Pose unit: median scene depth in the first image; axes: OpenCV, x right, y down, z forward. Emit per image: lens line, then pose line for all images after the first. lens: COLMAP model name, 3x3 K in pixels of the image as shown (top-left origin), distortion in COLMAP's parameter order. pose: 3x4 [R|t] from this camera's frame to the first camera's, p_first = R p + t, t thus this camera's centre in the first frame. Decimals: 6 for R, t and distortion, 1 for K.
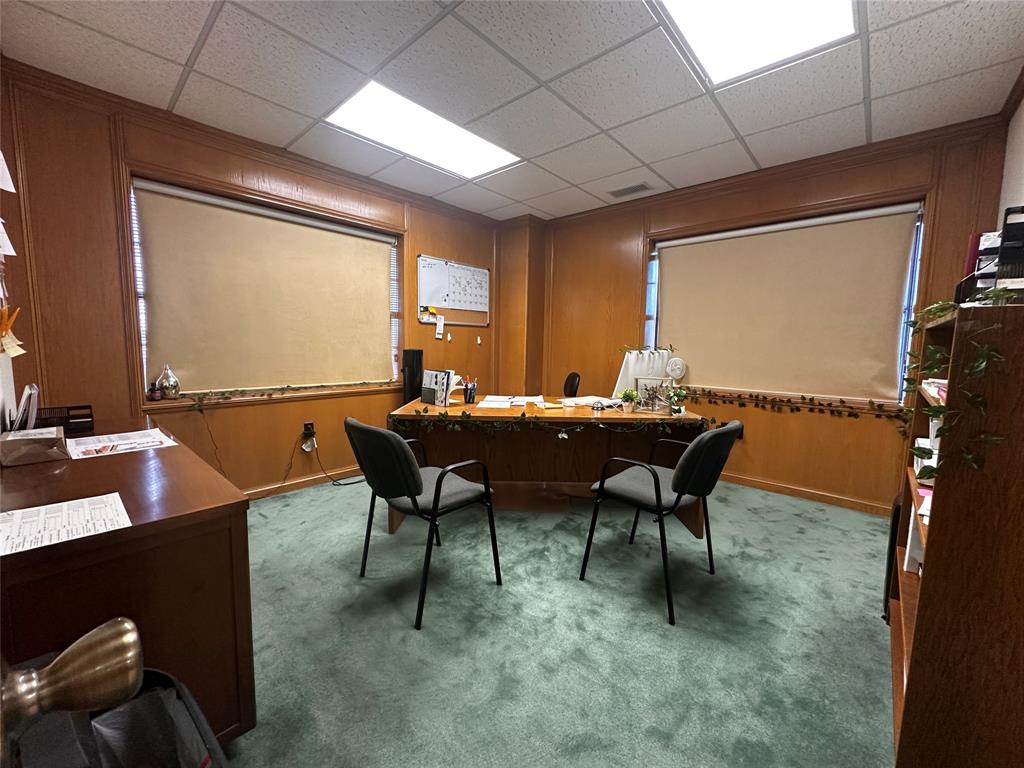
lens RADIAL K [[408.6, 0, 515.0], [0, 408.6, 385.1], [0, 0, 1]] dist [-0.002279, -0.000596]
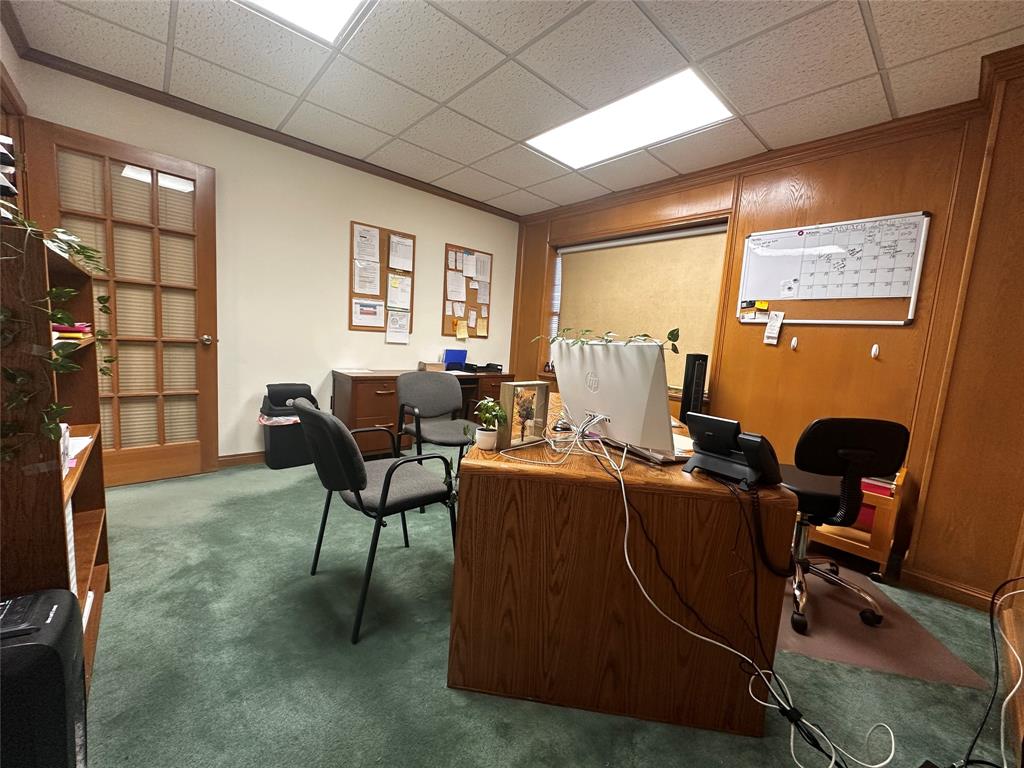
lens RADIAL K [[408.6, 0, 514.3], [0, 408.6, 386.2], [0, 0, 1]] dist [-0.002279, -0.000596]
pose [[-0.097942, 0.102724, -0.989876, 0.569765], [-0.155094, 0.980930, 0.117141, -0.057486], [0.983033, 0.164997, -0.080142, 0.638981]]
